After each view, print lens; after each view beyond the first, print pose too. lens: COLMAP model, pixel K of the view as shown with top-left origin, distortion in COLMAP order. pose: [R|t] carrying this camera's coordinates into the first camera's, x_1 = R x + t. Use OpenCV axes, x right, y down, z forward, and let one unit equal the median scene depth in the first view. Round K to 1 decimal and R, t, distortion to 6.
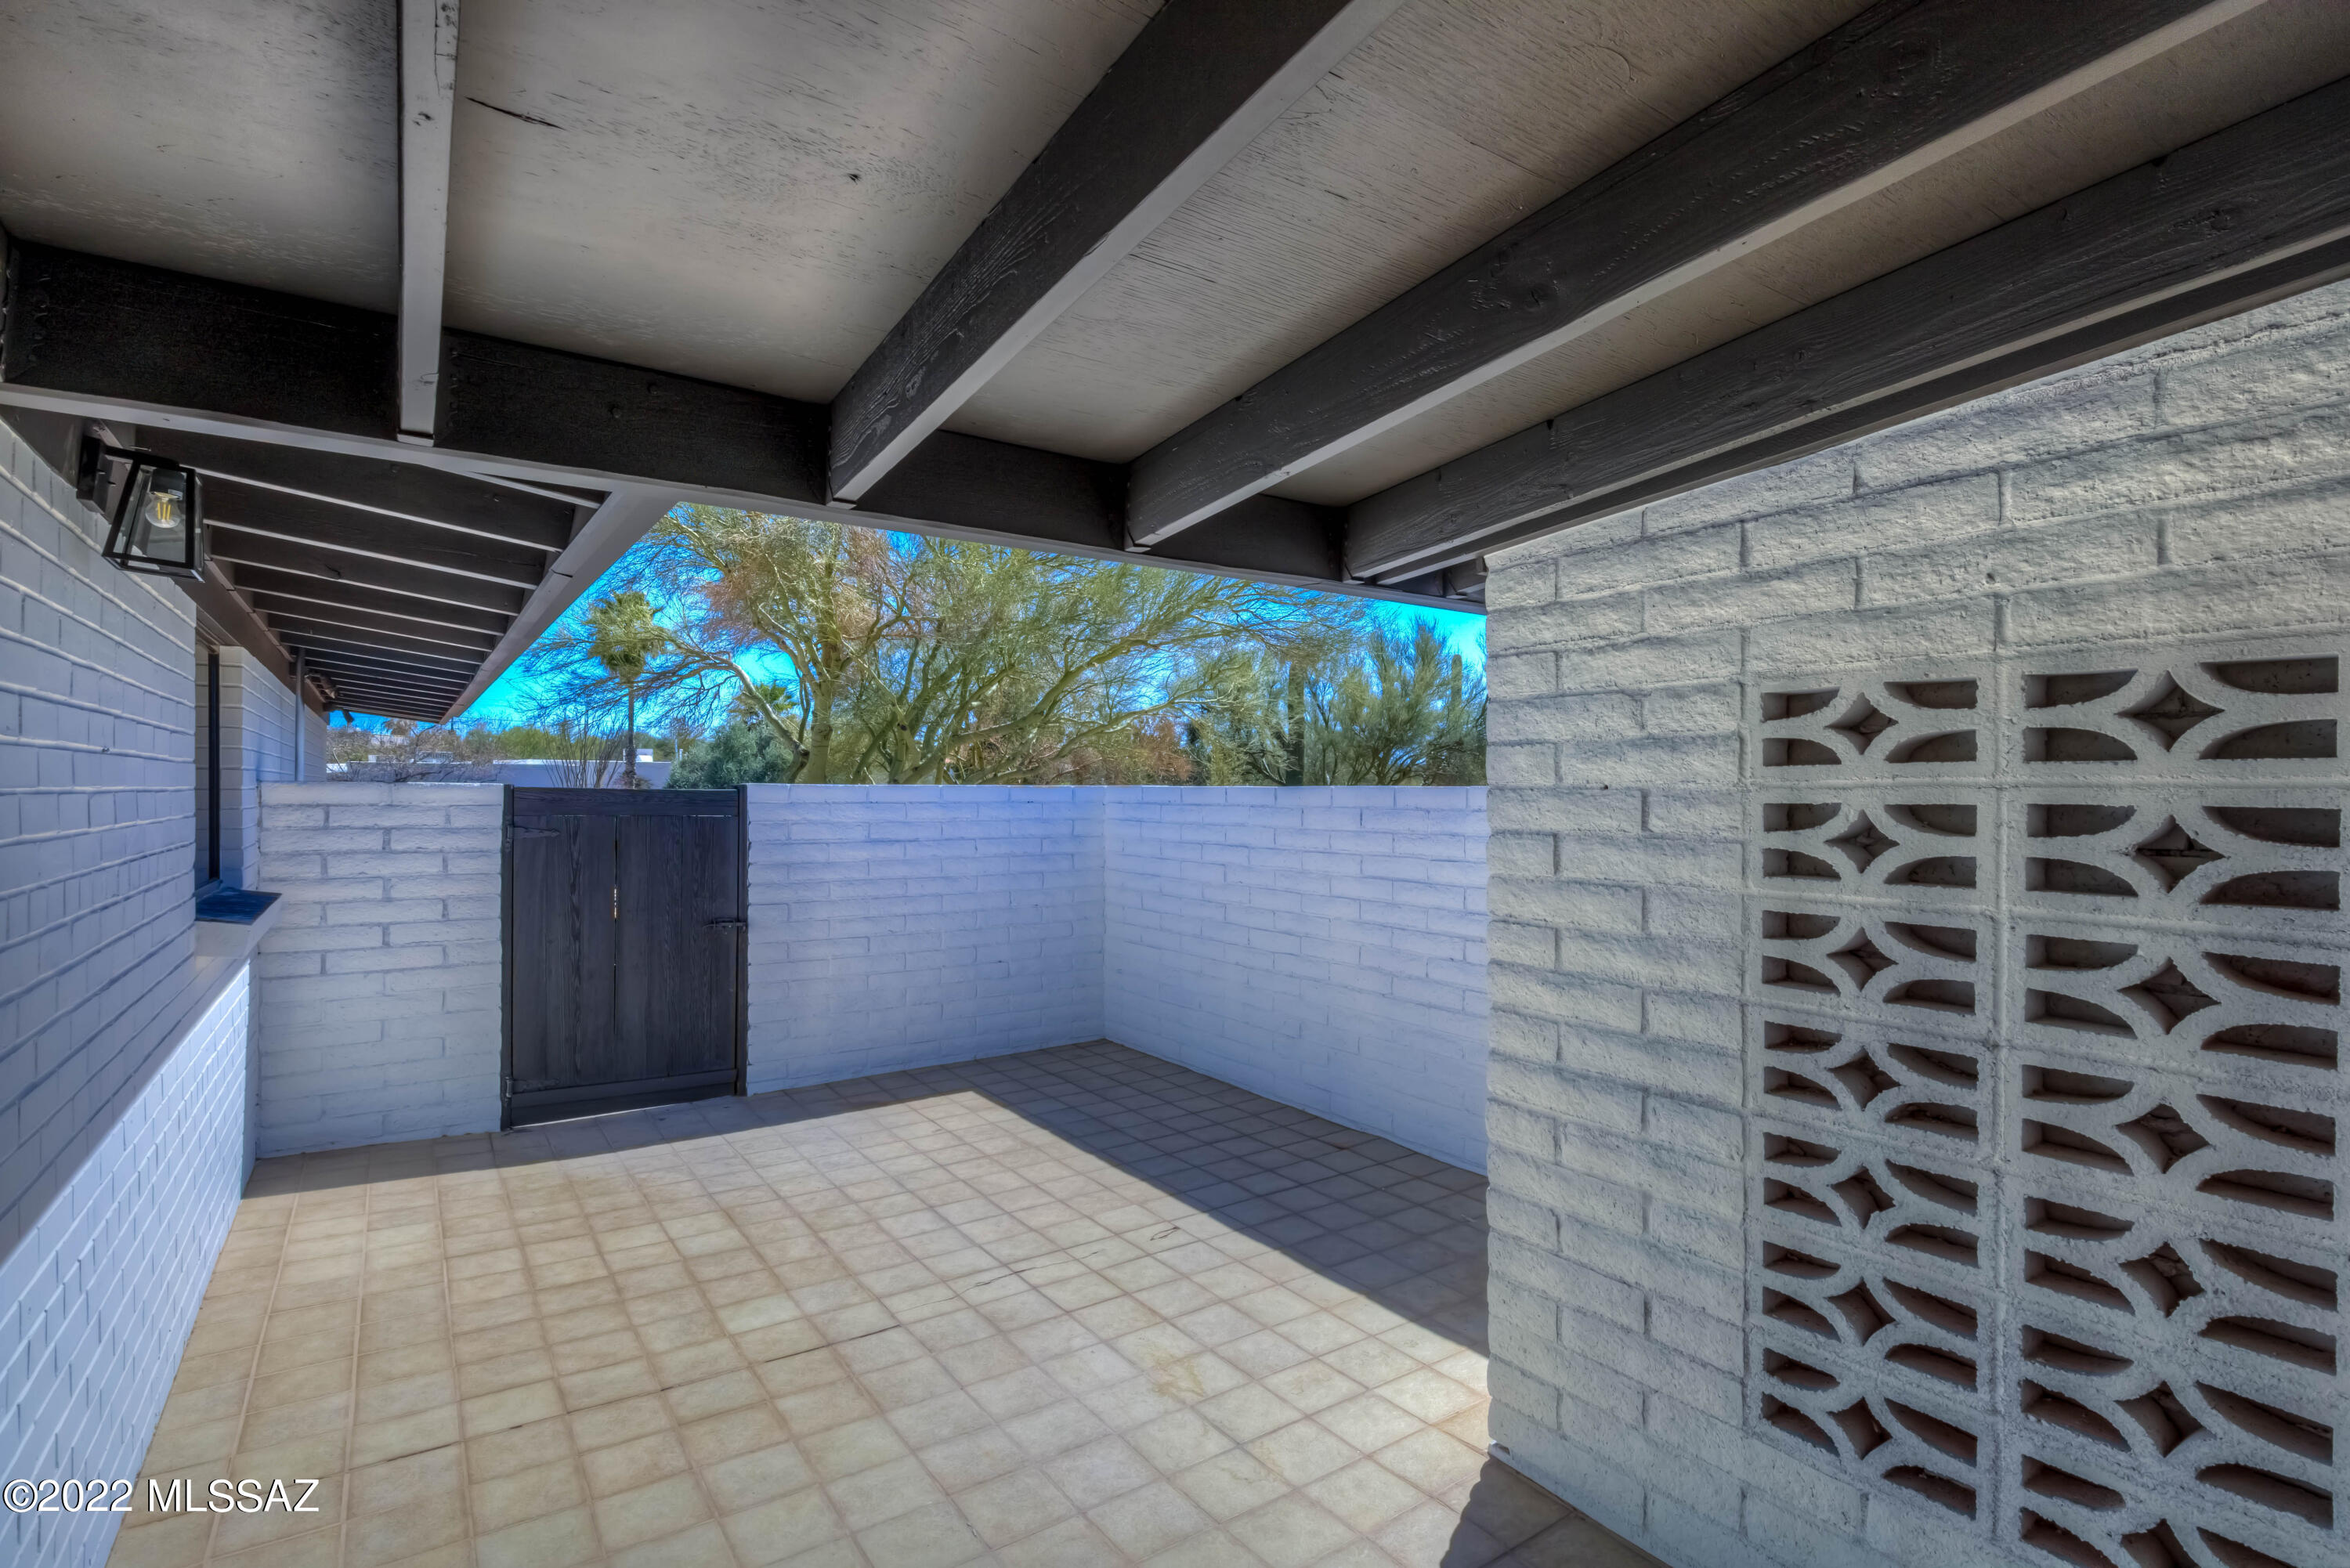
lens RADIAL K [[1130.9, 0, 1182.4], [0, 1130.9, 787.9], [0, 0, 1]] dist [0.011699, 0.002826]
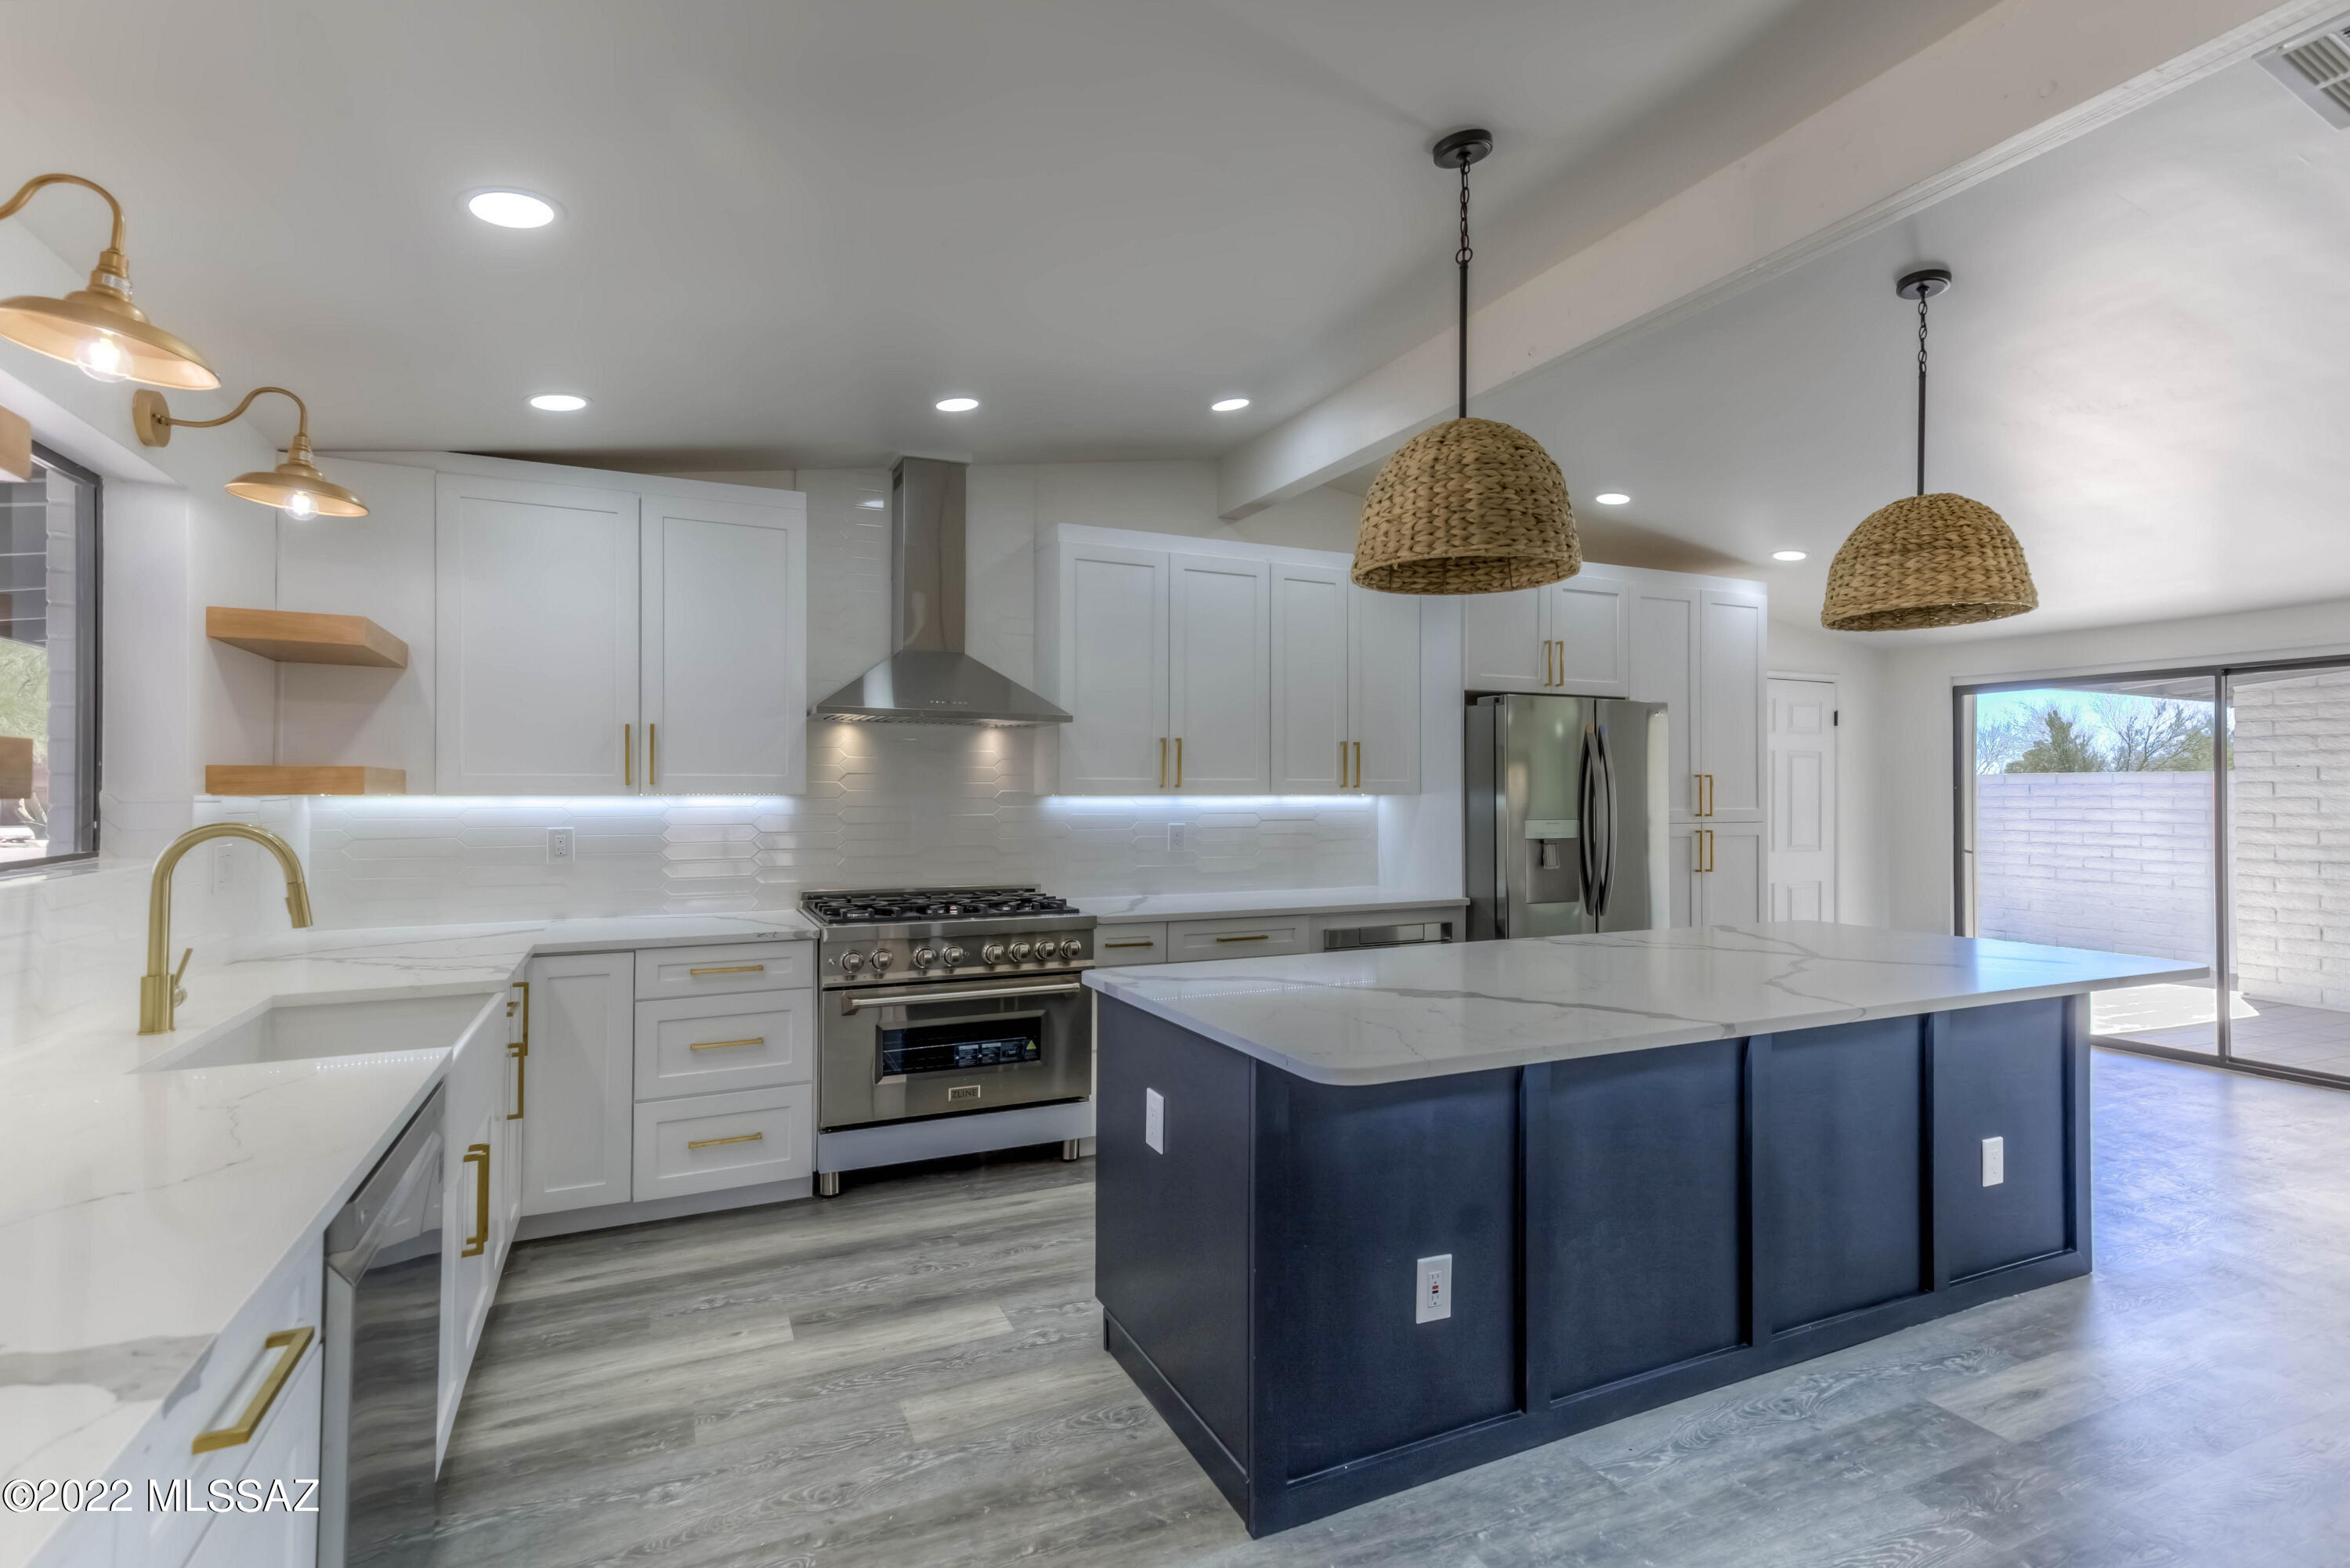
lens RADIAL K [[1130.9, 0, 1169.5], [0, 1130.9, 783.0], [0, 0, 1]] dist [0.011699, 0.002826]
pose [[0.987091, -0.003067, -0.160132, -2.049943], [0.001493, 0.999949, -0.009949, 0.068666], [0.160155, 0.009582, 0.987045, -2.437460]]
